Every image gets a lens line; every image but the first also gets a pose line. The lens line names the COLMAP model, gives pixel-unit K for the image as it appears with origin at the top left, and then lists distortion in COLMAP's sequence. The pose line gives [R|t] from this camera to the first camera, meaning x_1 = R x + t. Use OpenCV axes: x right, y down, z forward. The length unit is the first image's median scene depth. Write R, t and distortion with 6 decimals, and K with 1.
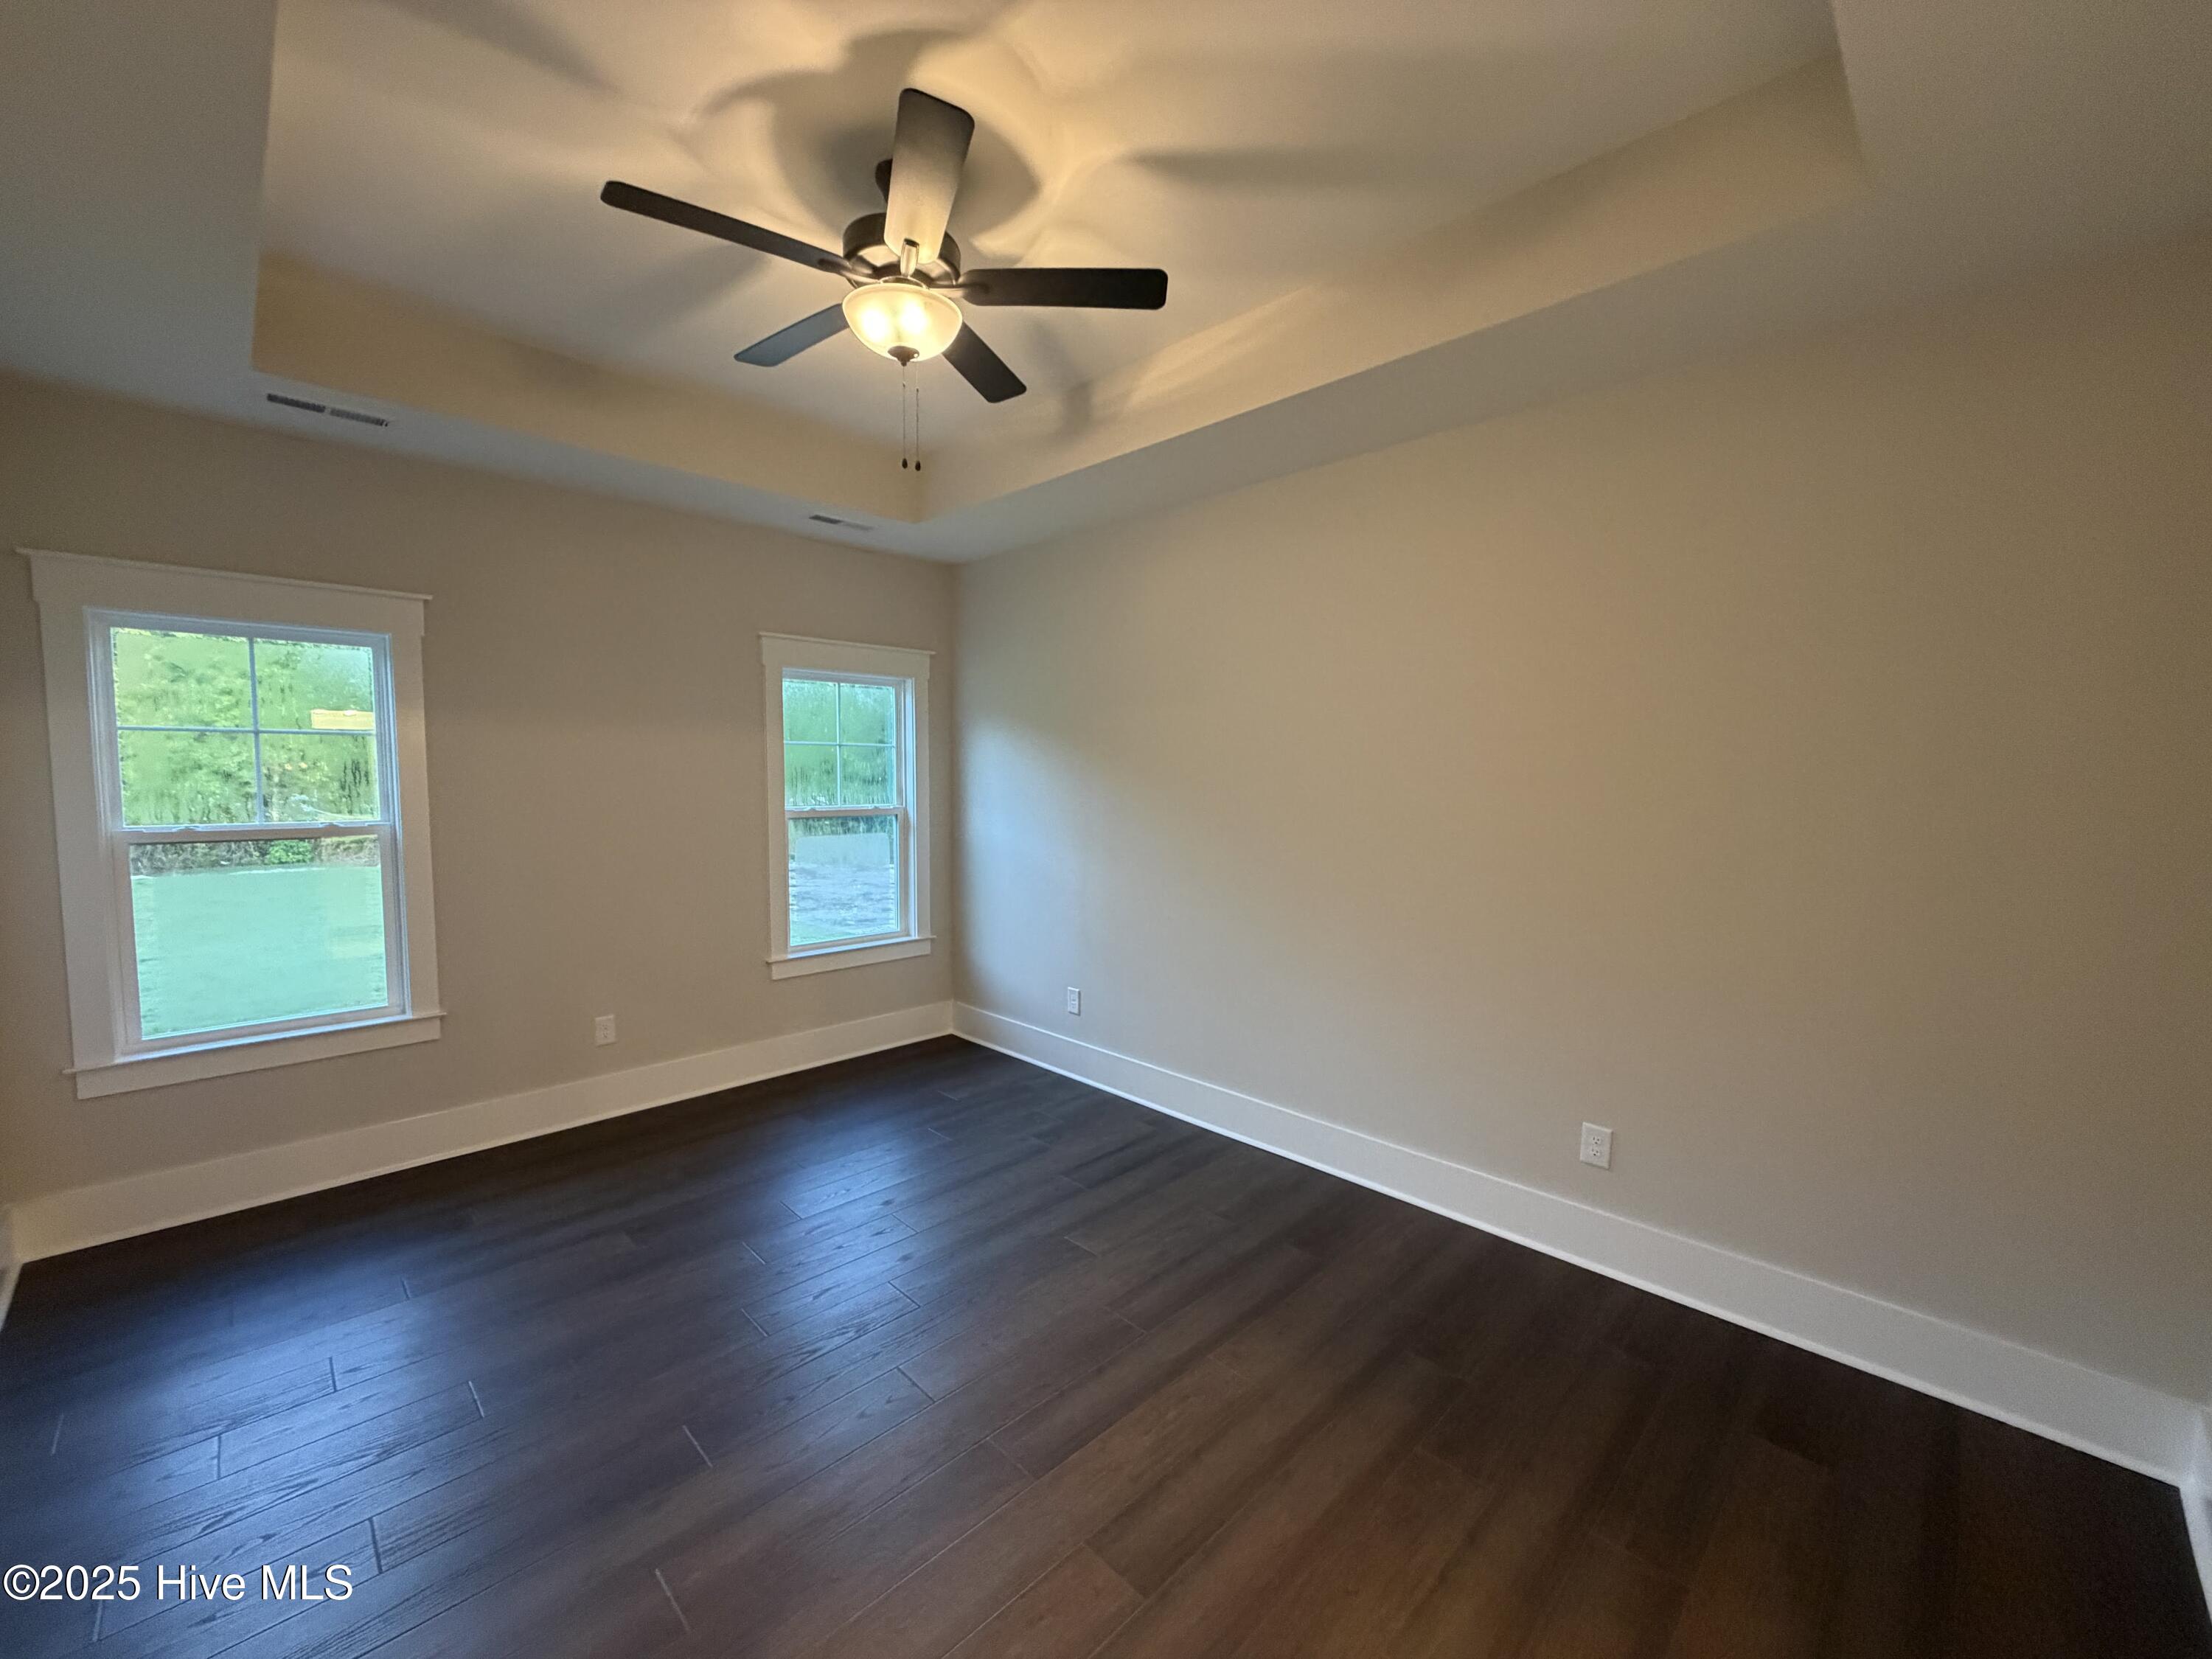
lens RADIAL K [[891.3, 0, 1088.8], [0, 891.3, 829.6], [0, 0, 1]] dist [0.003997, 0.000044]
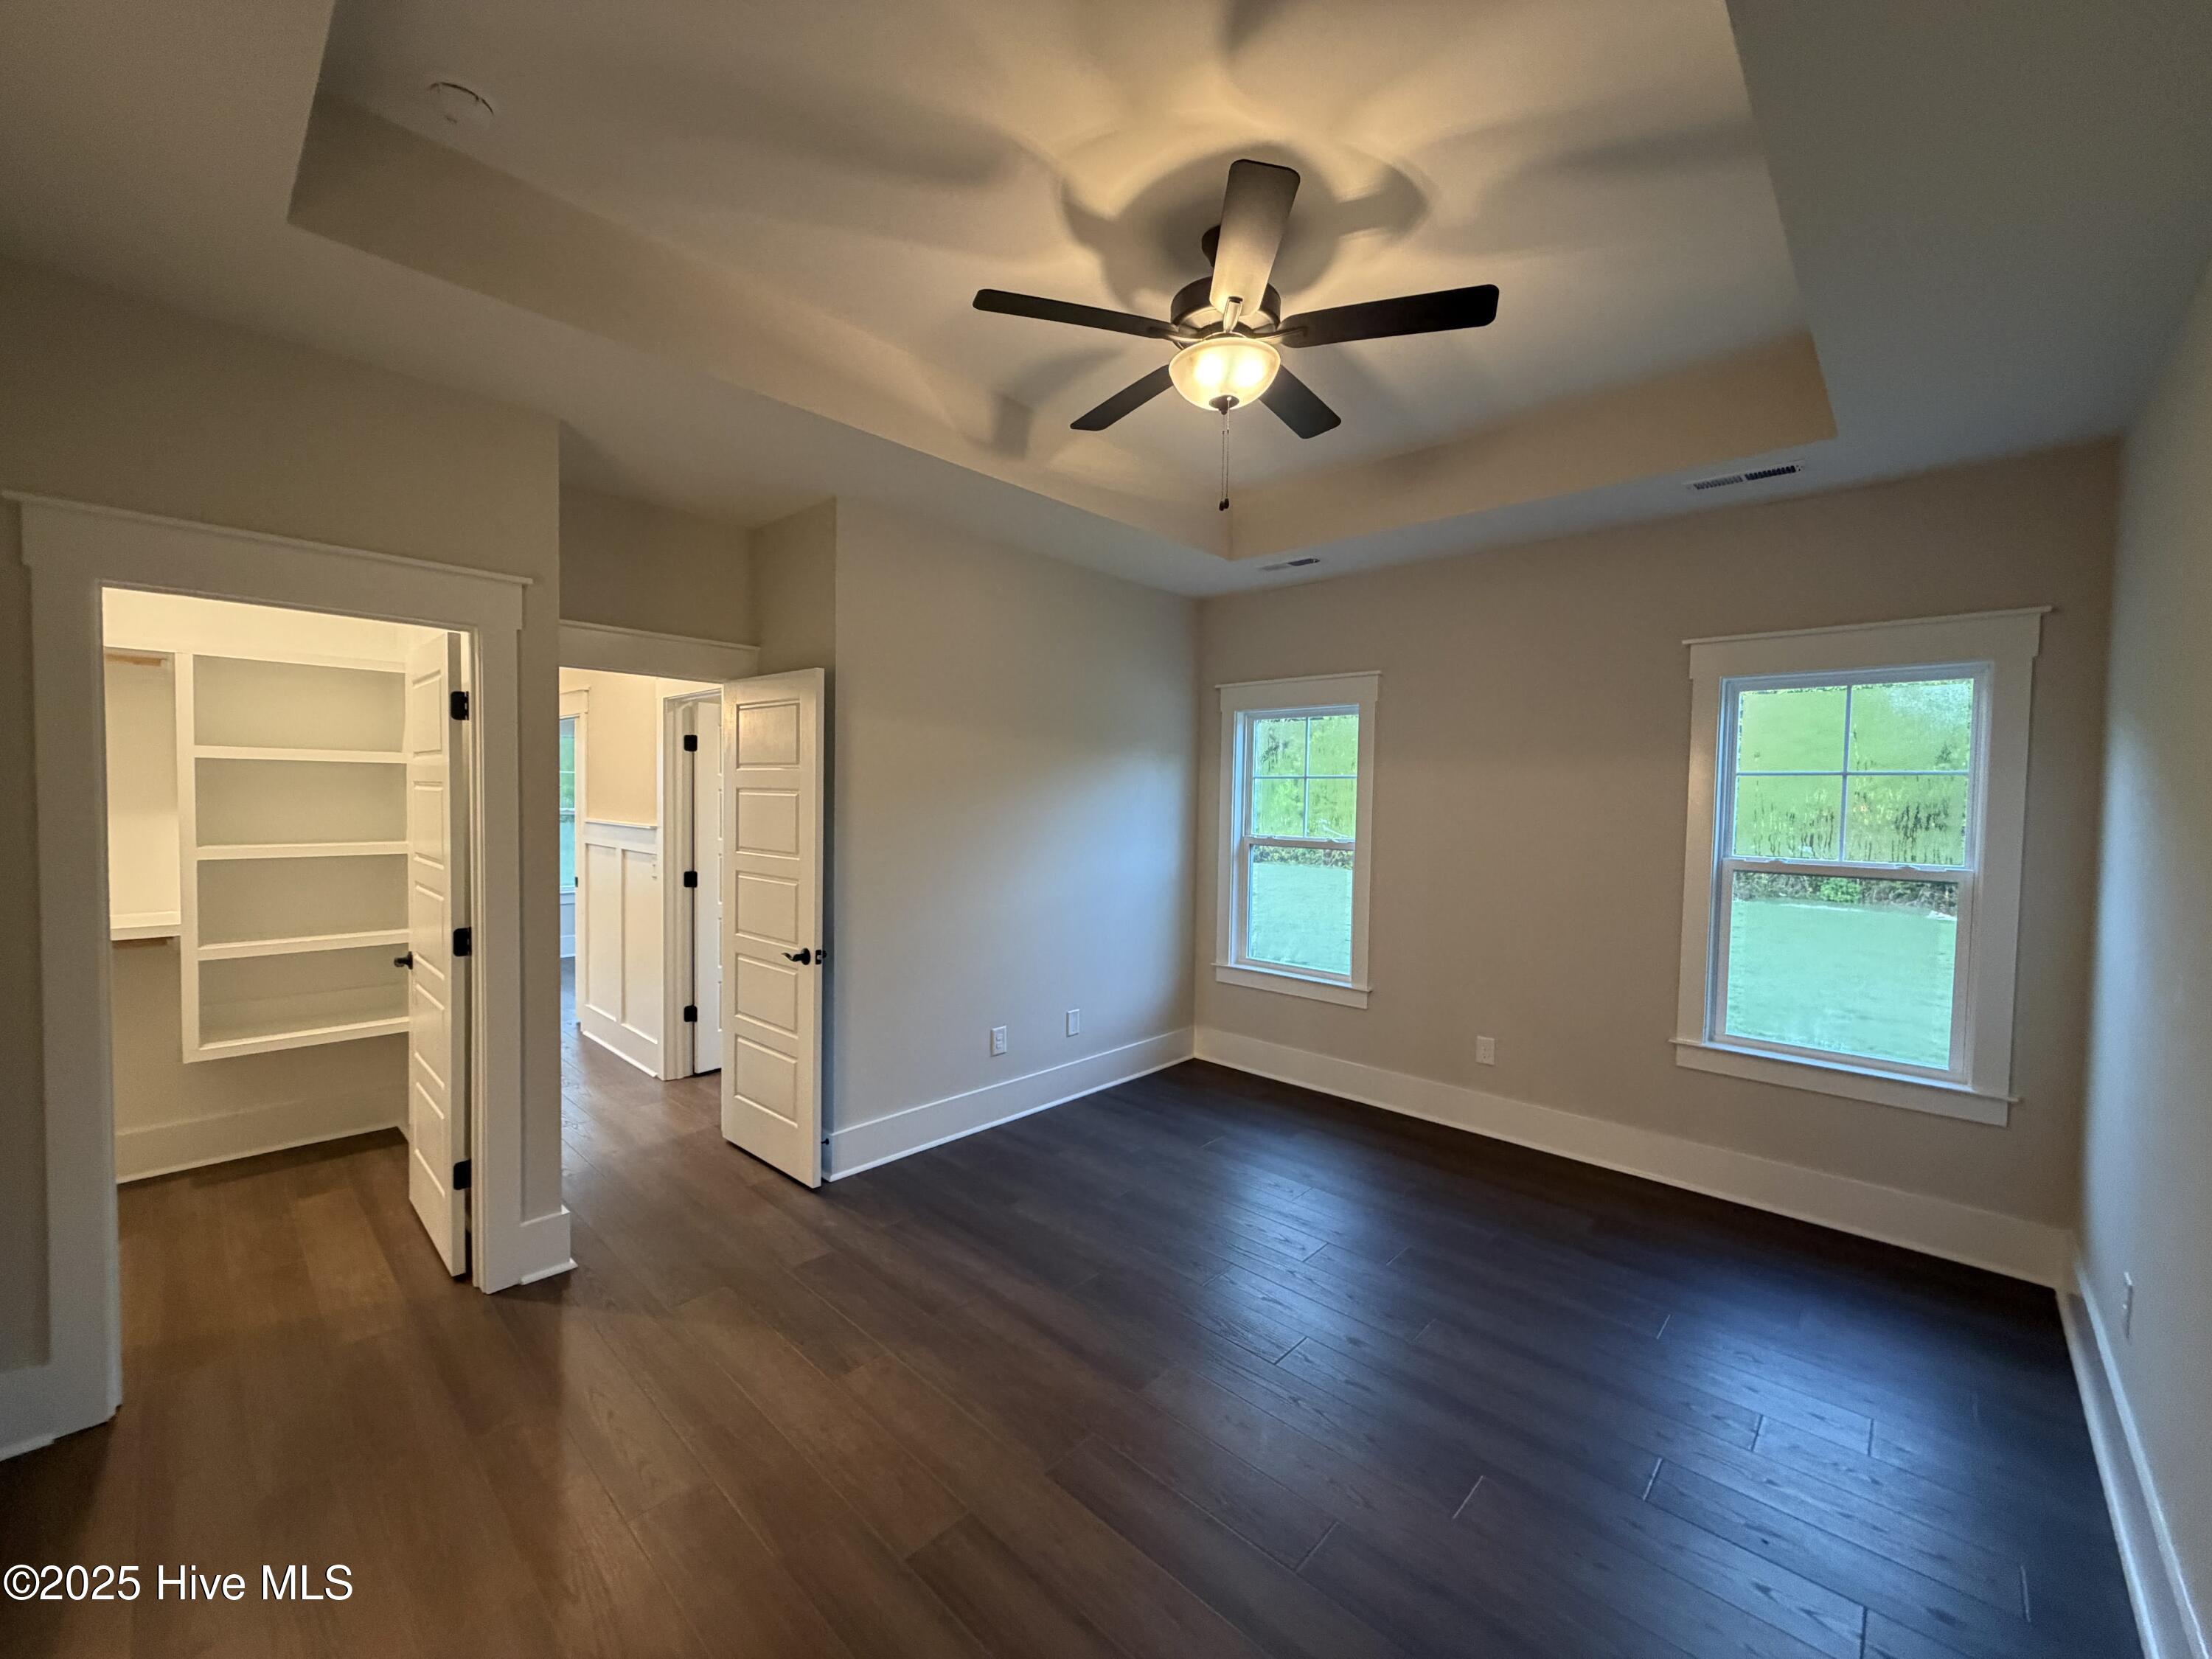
lens RADIAL K [[891.3, 0, 1103.4], [0, 891.3, 822.3], [0, 0, 1]] dist [0.003997, 0.000044]
pose [[0.040786, 0.025562, -0.998841, 0.376219], [-0.081142, 0.996456, 0.022188, -0.023759], [0.995868, 0.080143, 0.042716, 0.373485]]
